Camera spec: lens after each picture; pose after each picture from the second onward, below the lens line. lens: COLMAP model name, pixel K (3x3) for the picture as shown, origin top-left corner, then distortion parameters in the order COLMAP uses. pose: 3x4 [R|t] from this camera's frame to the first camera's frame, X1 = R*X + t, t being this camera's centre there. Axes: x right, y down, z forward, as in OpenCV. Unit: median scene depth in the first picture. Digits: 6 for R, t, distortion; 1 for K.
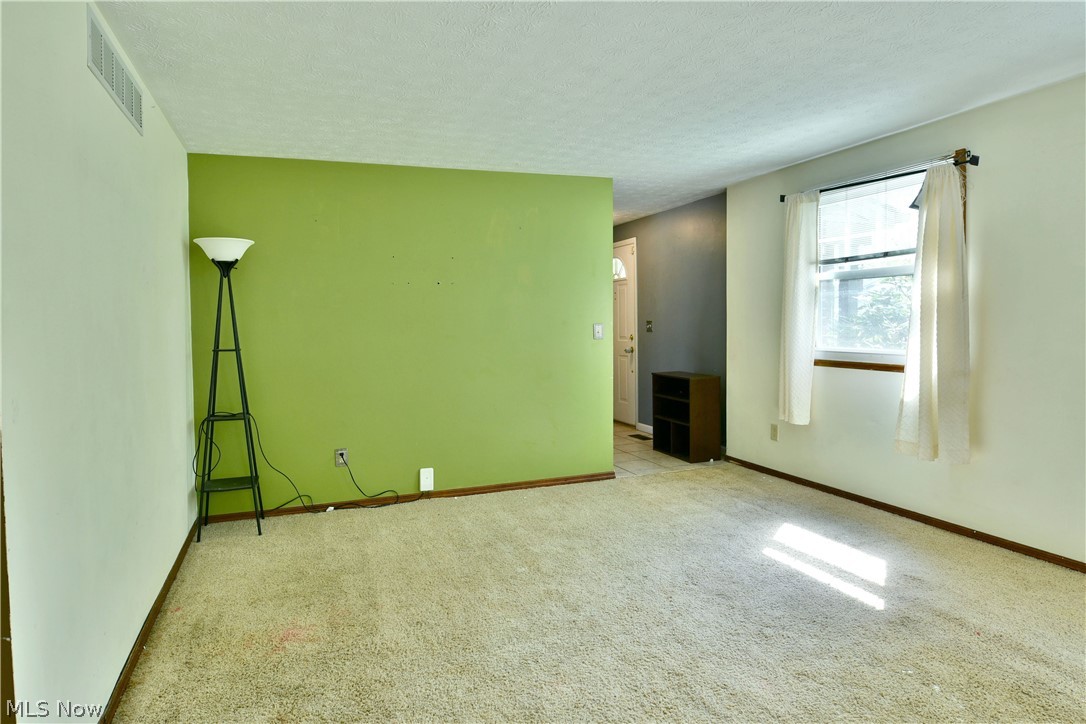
lens RADIAL K [[657.2, 0, 540.0], [0, 657.2, 358.7], [0, 0, 1]] dist [-0.011801, -0.003673]
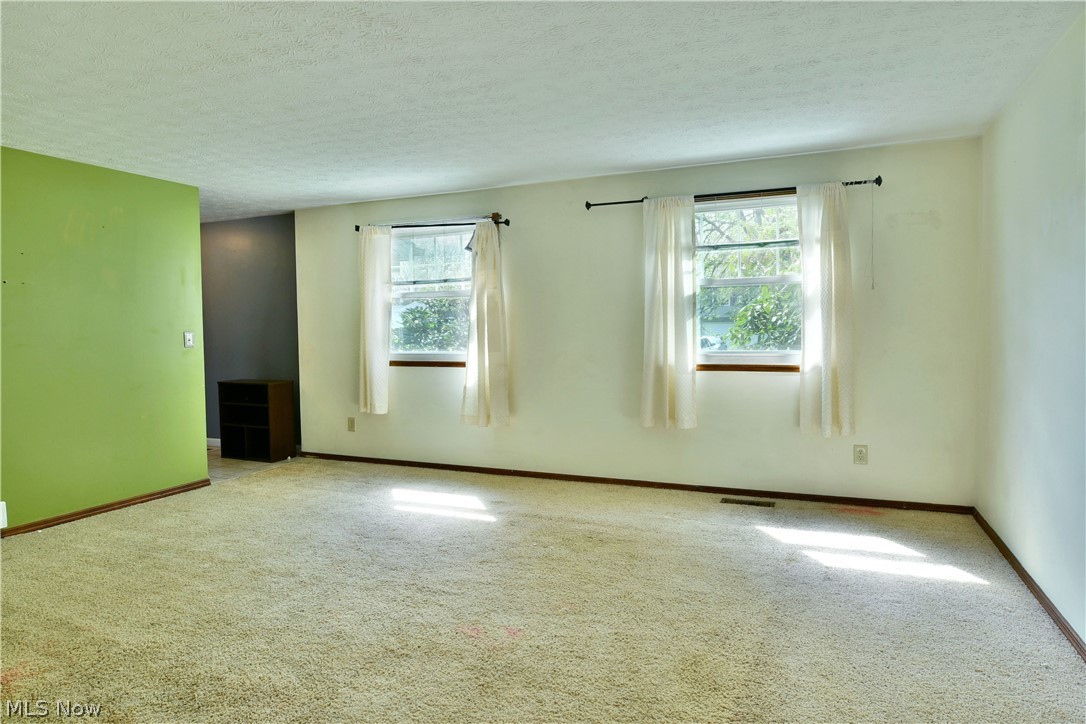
lens RADIAL K [[657.2, 0, 531.8], [0, 657.2, 365.9], [0, 0, 1]] dist [-0.011801, -0.003673]
pose [[0.700136, -0.029465, 0.713401, -0.320240], [0.039317, 0.999223, 0.002684, 0.020415], [-0.712926, 0.026169, 0.700751, -0.077548]]
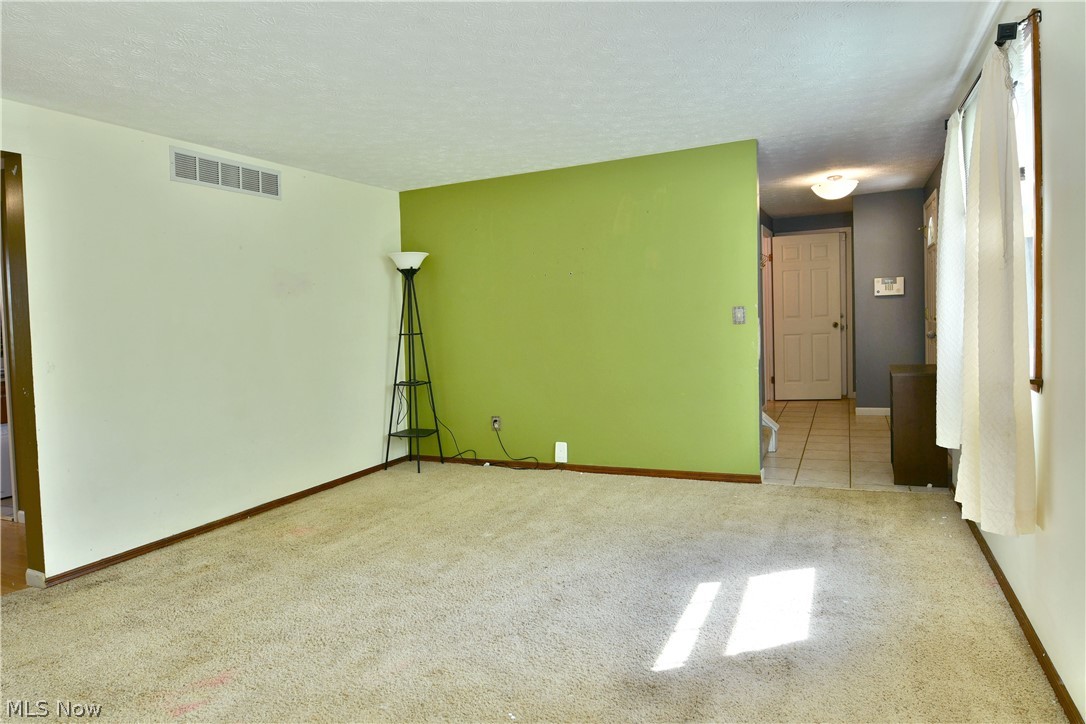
lens RADIAL K [[657.2, 0, 535.9], [0, 657.2, 351.3], [0, 0, 1]] dist [-0.011801, -0.003673]
pose [[0.696241, 0.027729, -0.717272, 0.669143], [-0.010034, 0.999532, 0.028901, -0.019847], [0.717738, -0.012925, 0.696193, 0.231727]]
